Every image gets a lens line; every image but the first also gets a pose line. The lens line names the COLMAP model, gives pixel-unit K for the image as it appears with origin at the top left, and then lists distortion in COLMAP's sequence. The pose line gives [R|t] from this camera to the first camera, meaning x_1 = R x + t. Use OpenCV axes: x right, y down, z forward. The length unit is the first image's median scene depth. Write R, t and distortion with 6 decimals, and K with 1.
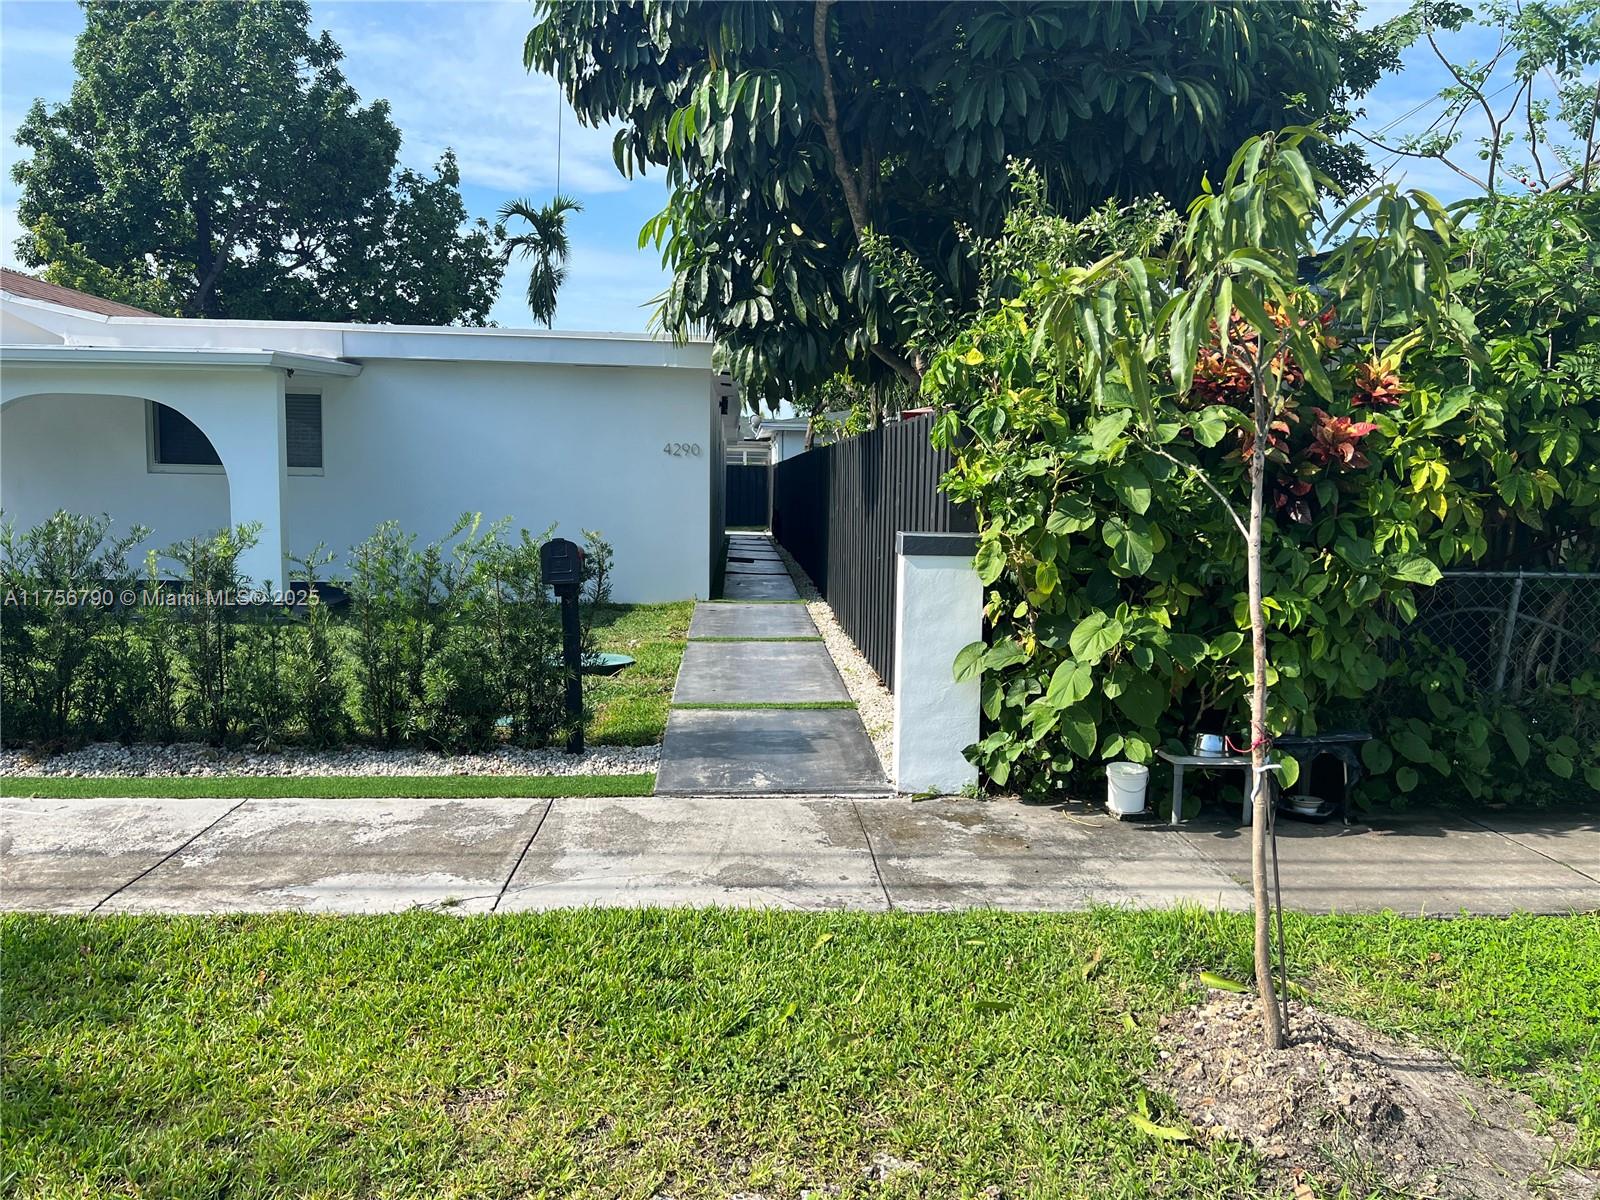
lens RADIAL K [[1150.6, 0, 800.0], [0, 1150.6, 600.0], [0, 0, 1]] dist [0.098475, -0.114322]
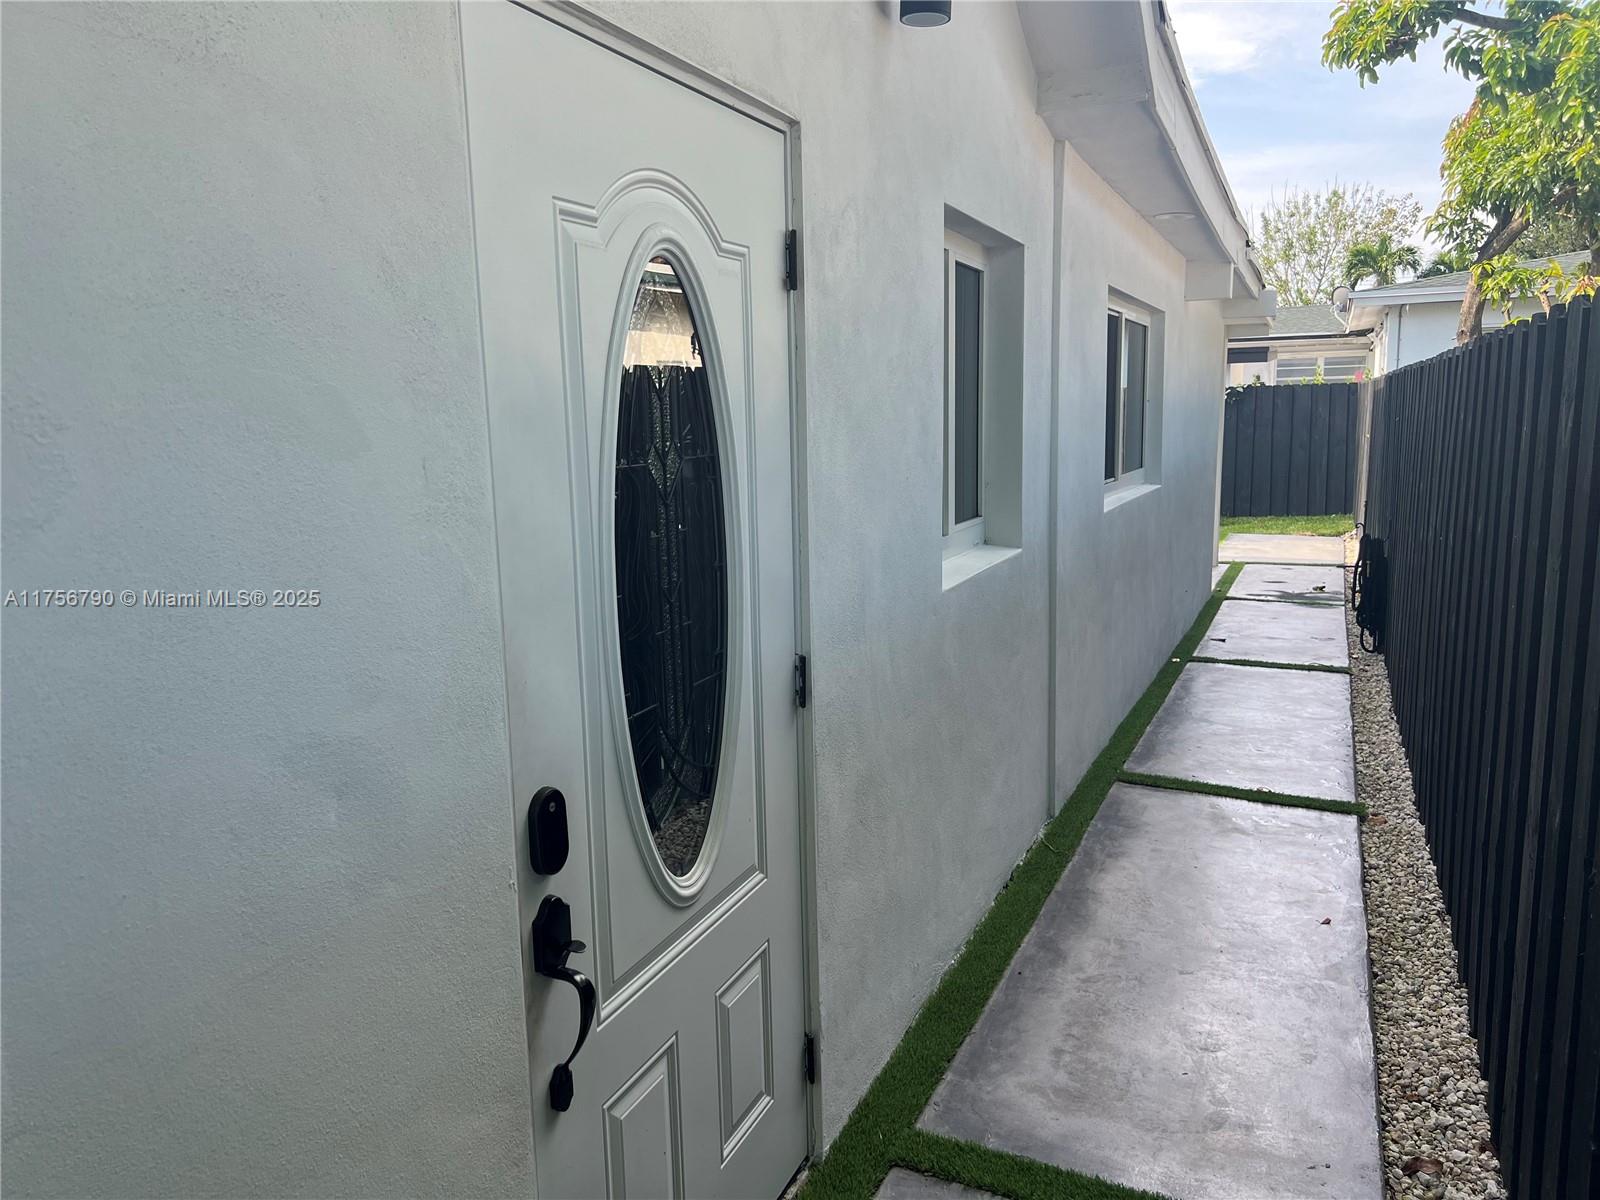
lens RADIAL K [[1150.6, 0, 800.0], [0, 1150.6, 600.0], [0, 0, 1]] dist [0.098475, -0.114322]
pose [[0.887379, 0.033391, -0.459830, -0.008772], [-0.005499, 0.998069, 0.061864, -0.058036], [0.461008, -0.052368, 0.885850, 0.481475]]
